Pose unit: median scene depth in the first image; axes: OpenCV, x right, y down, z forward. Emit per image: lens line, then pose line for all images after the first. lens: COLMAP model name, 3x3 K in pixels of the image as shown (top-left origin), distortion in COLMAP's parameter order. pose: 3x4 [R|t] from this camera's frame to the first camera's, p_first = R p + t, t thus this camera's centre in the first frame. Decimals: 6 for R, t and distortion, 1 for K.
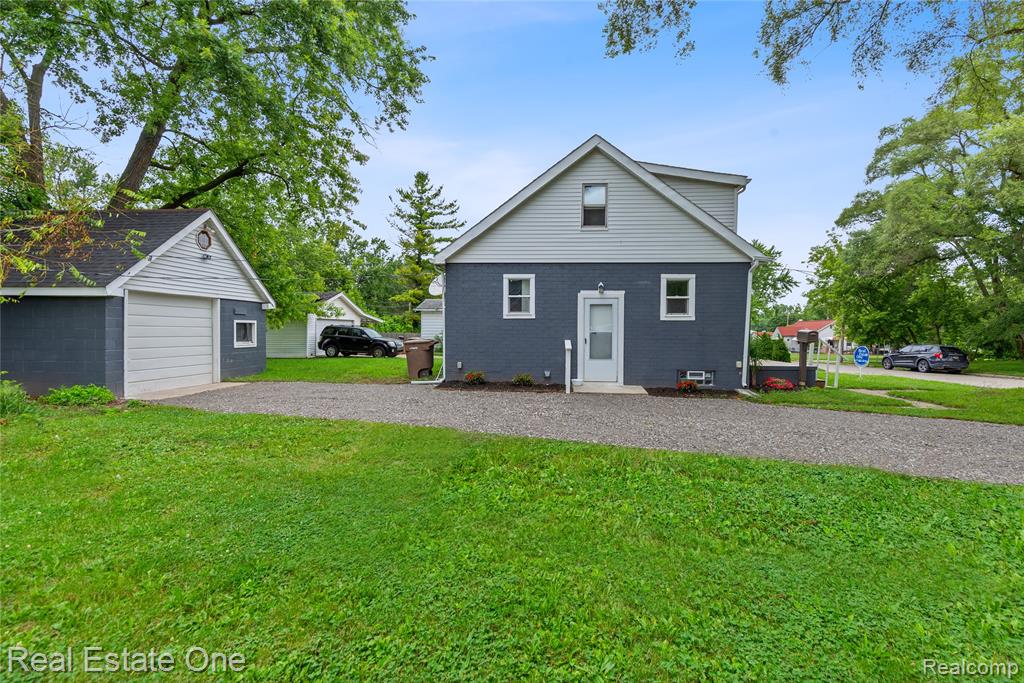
lens RADIAL K [[465.3, 0, 516.9], [0, 465.3, 338.2], [0, 0, 1]] dist [0.002581, 0.000016]
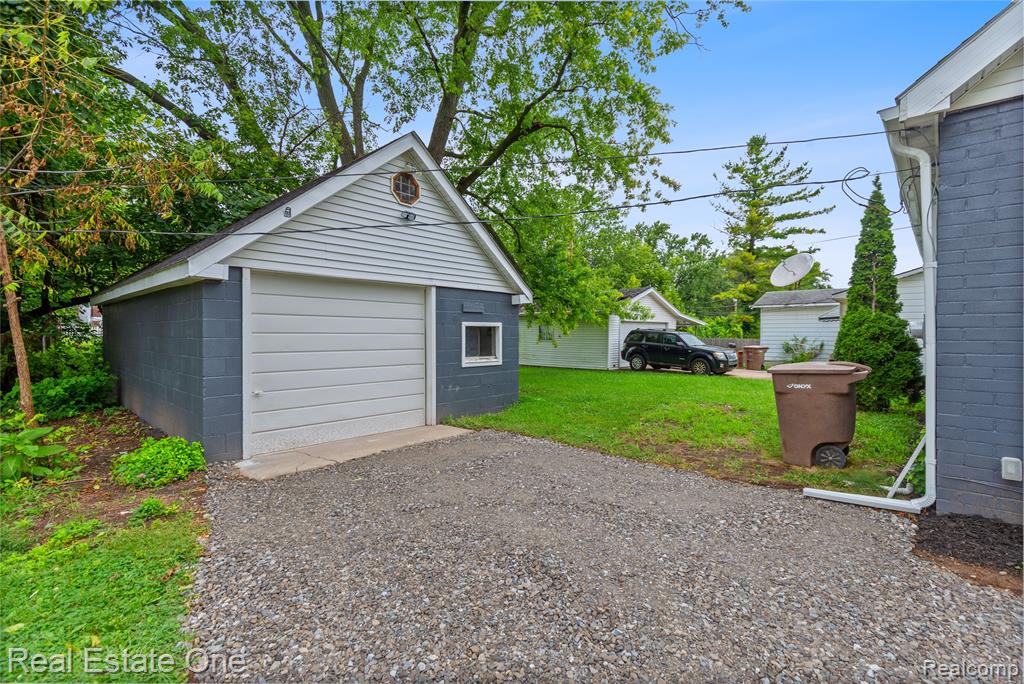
lens RADIAL K [[465.3, 0, 516.9], [0, 465.3, 338.7], [0, 0, 1]] dist [0.002581, 0.000016]
pose [[0.790053, 0.005988, -0.613009, -0.082214], [-0.010295, 0.999941, -0.003501, -0.007283], [0.612952, 0.009077, 0.790068, 0.264979]]
